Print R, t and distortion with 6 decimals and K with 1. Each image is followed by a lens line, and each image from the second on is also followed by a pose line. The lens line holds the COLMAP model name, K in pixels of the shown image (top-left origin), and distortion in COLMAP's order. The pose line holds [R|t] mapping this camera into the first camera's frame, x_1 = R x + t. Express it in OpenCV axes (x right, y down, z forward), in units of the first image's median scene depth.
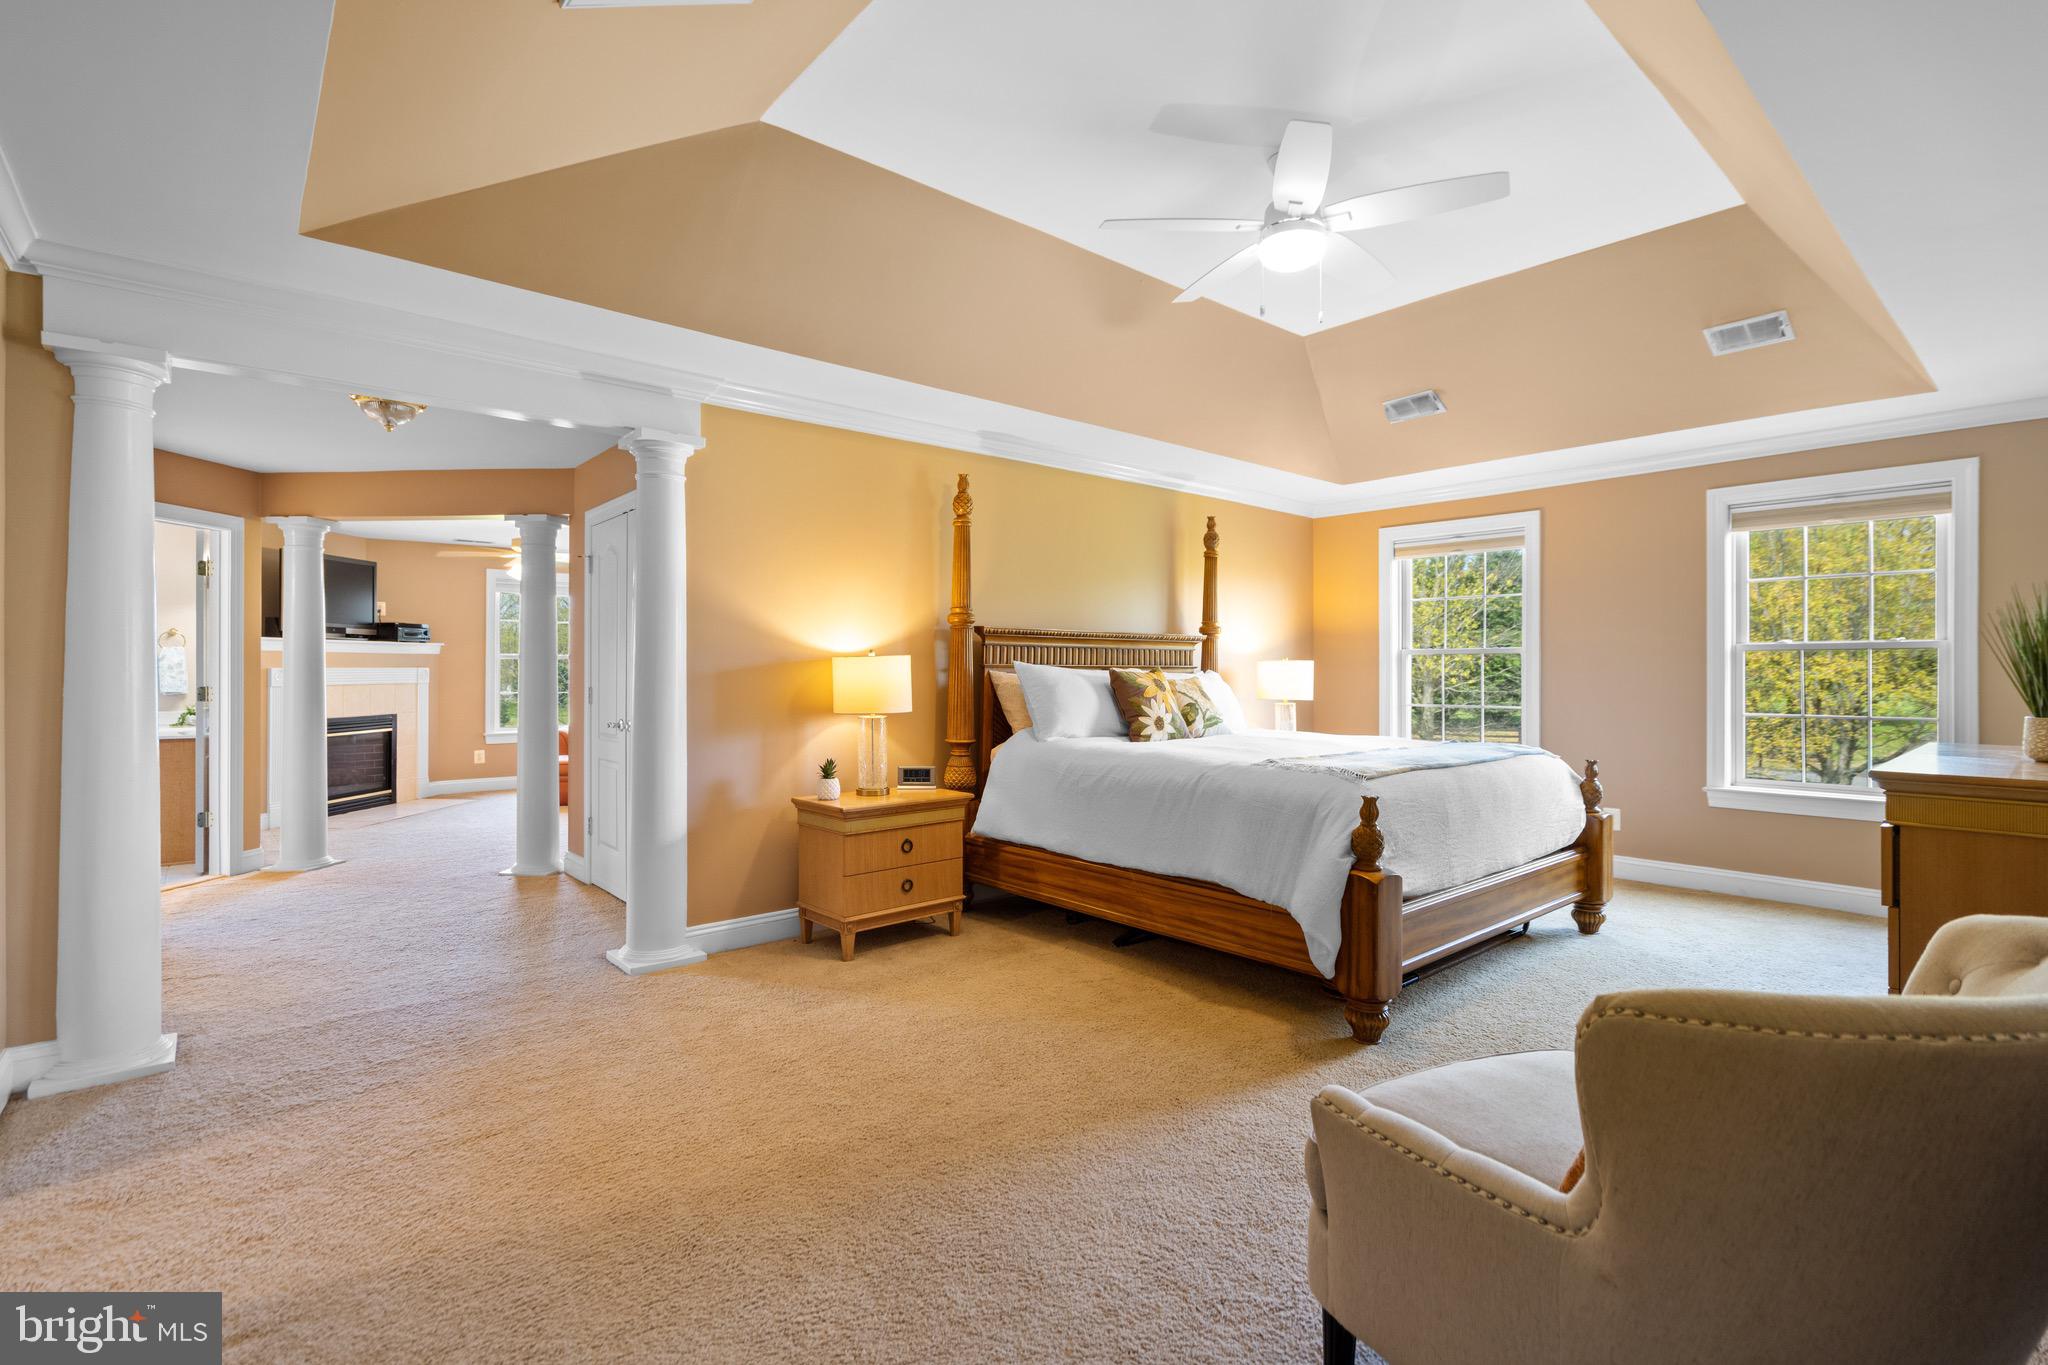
lens RADIAL K [[948.5, 0, 1024.0], [0, 948.5, 682.5], [0, 0, 1]] dist [-0.001397, 0.000276]
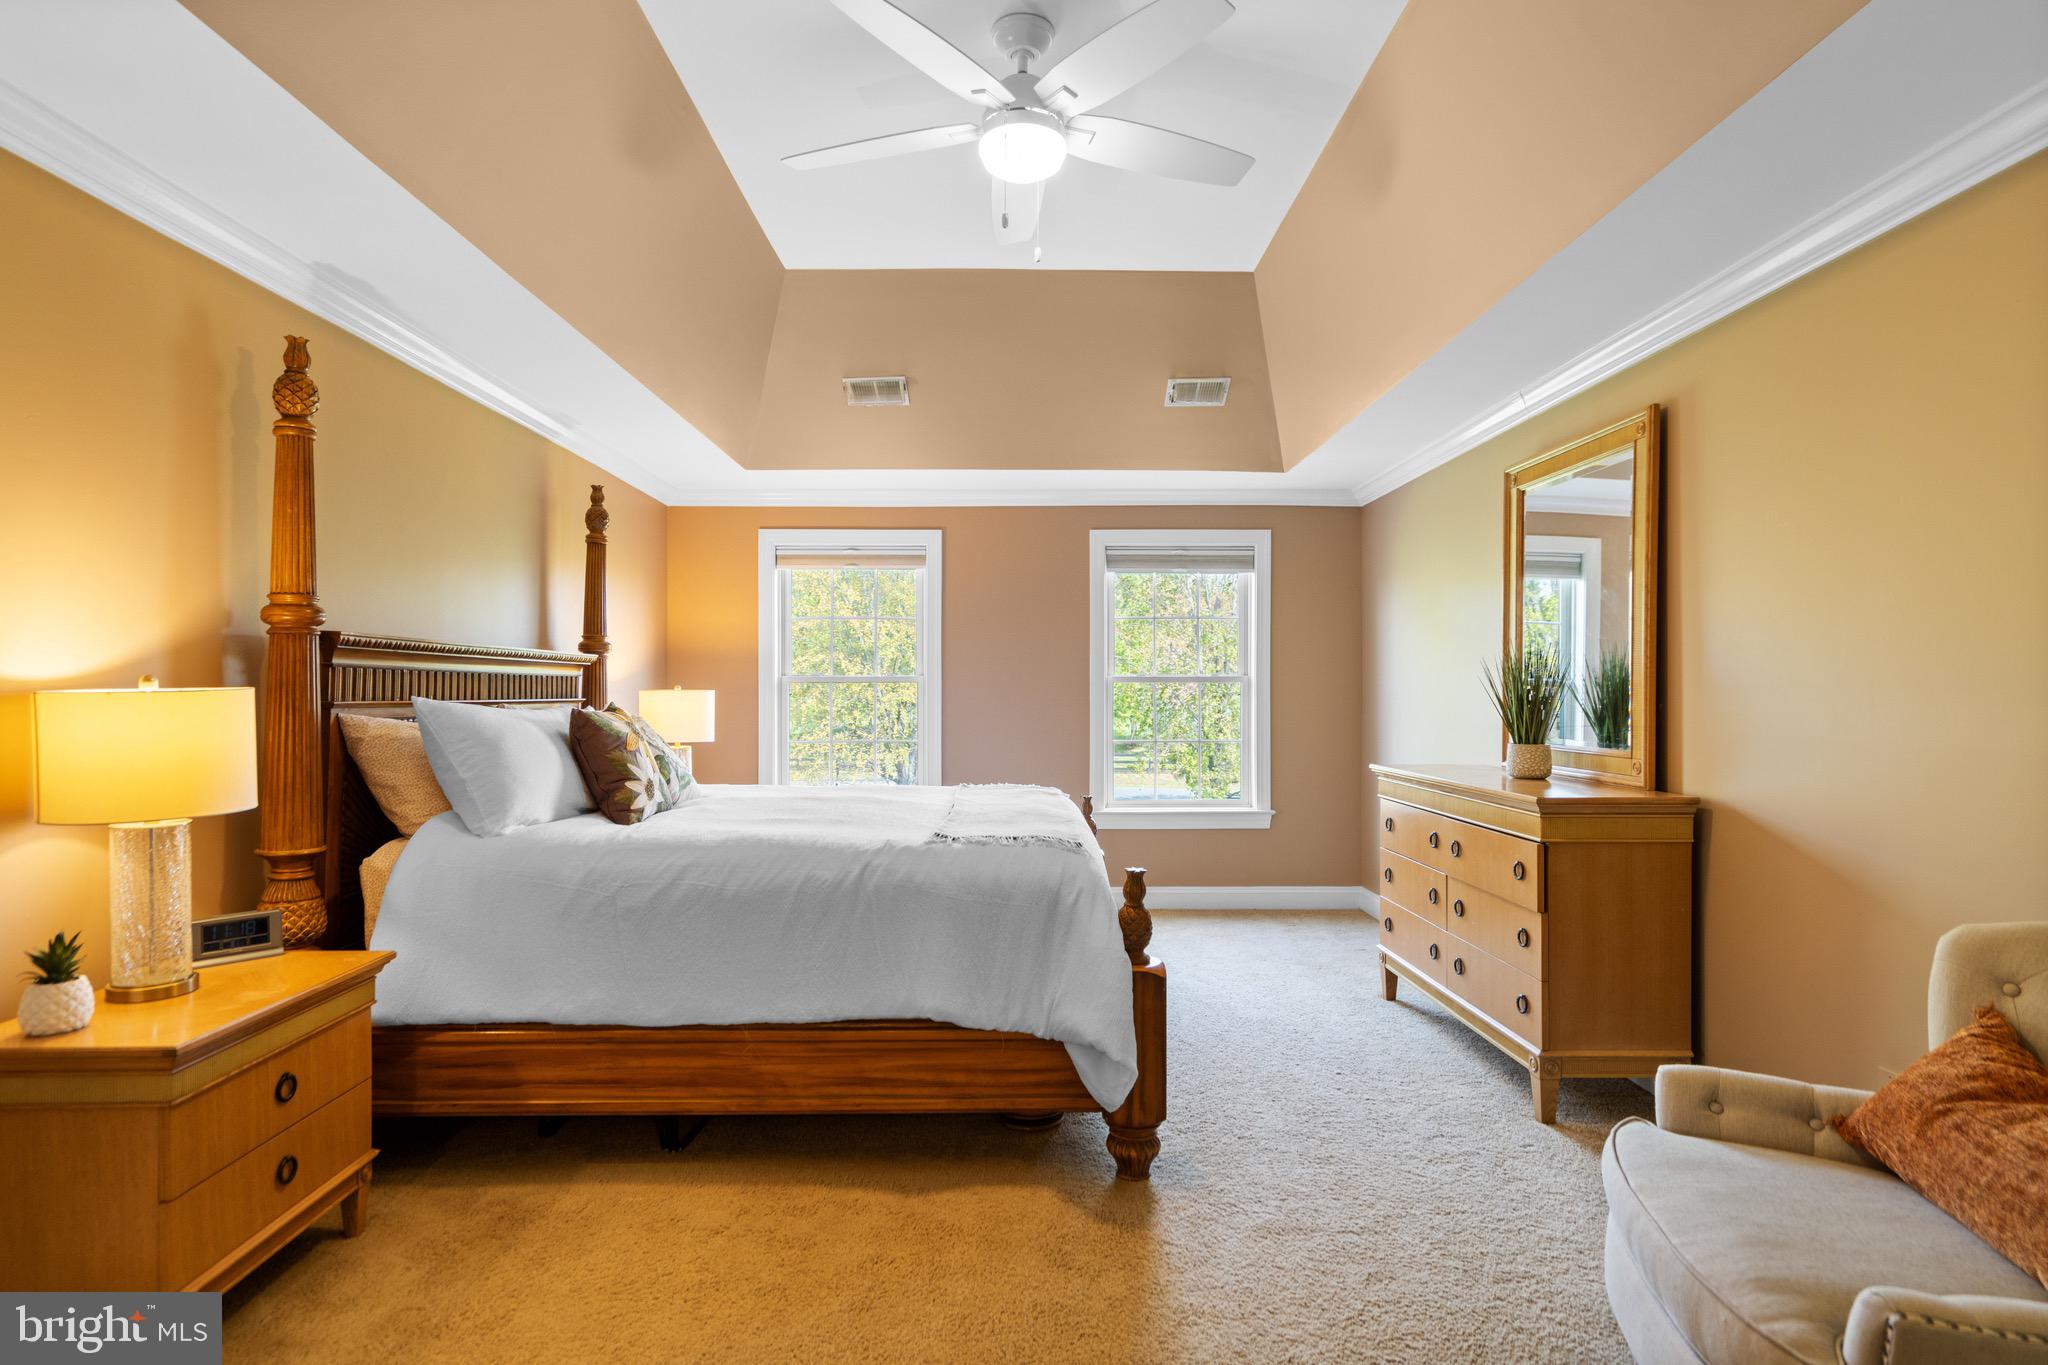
lens RADIAL K [[1060.4, 0, 1020.1], [0, 1060.4, 698.2], [0, 0, 1]] dist [0.000596, 0.000145]
pose [[0.647213, -0.006916, 0.762278, -0.255802], [0.011427, 0.999935, -0.000629, -0.017306], [-0.762224, 0.009118, 0.647249, 0.326030]]
